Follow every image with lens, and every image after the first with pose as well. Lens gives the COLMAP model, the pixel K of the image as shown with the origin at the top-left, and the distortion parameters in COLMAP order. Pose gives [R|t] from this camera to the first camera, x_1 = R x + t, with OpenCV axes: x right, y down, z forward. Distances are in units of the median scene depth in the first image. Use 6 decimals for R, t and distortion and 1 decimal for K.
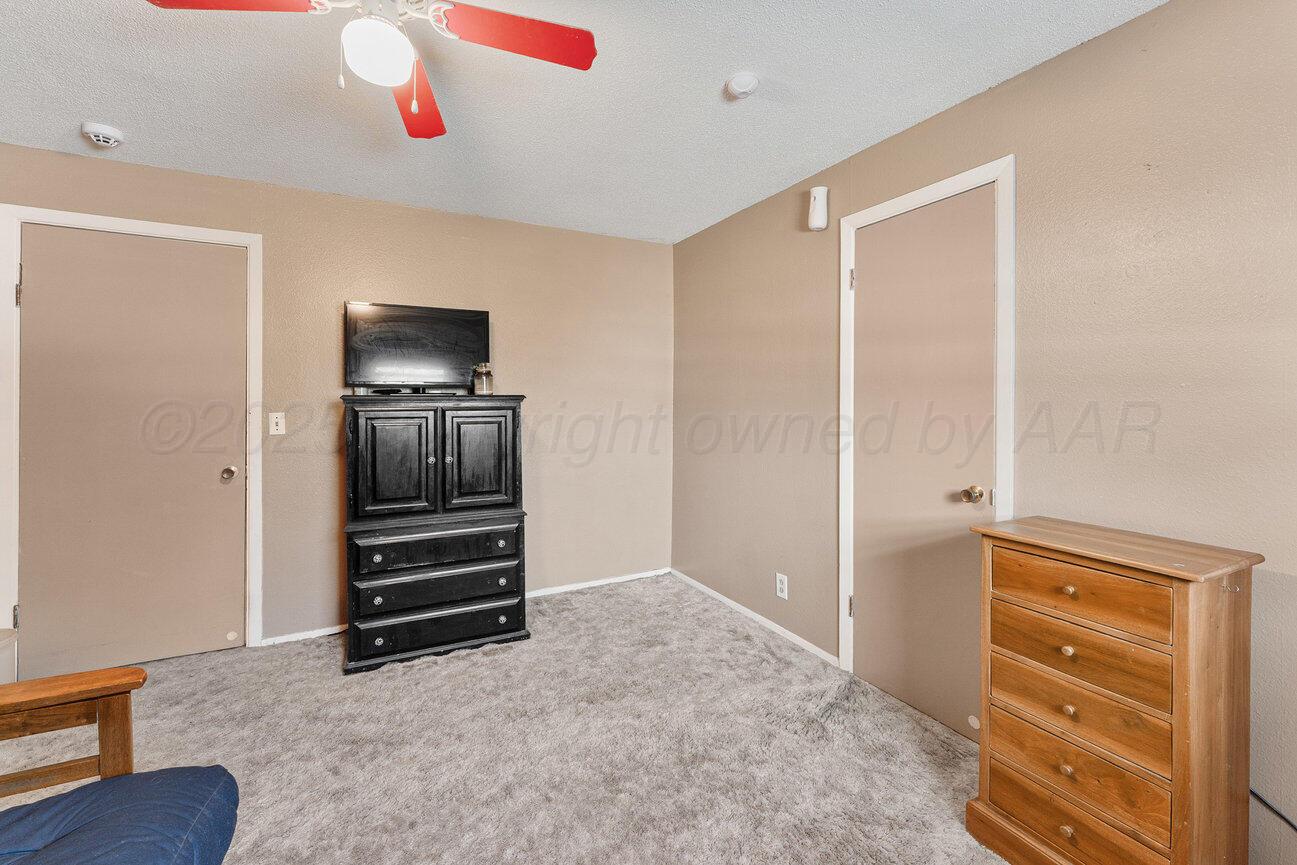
lens RADIAL K [[544.5, 0, 648.6], [0, 544.5, 400.9], [0, 0, 1]] dist [0.000764, -0.000029]
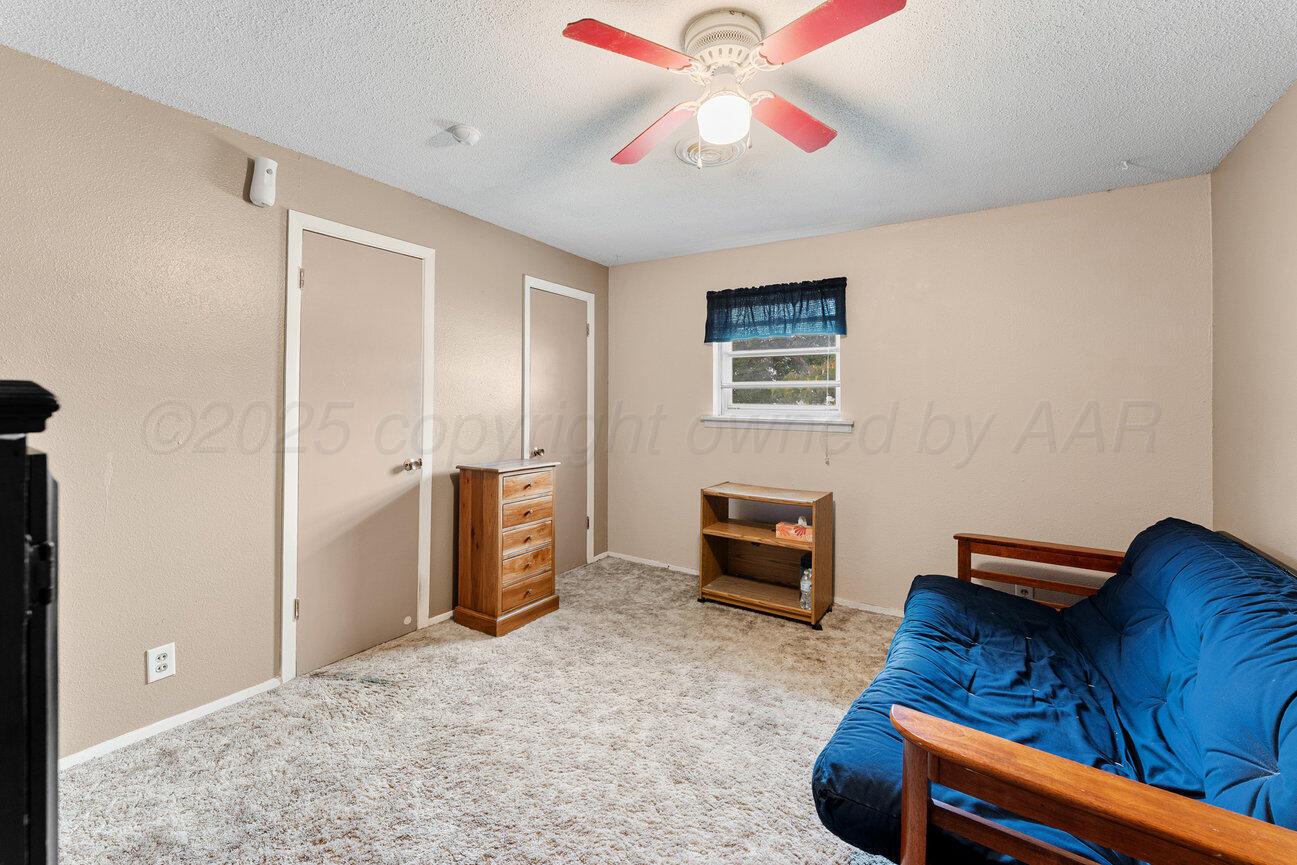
lens RADIAL K [[544.5, 0, 648.6], [0, 544.5, 400.9], [0, 0, 1]] dist [0.000764, -0.000029]
pose [[-0.499462, -0.003492, 0.866329, -0.798780], [-0.006112, 0.999981, 0.000507, -0.003722], [-0.866314, -0.005042, -0.499474, 0.946466]]
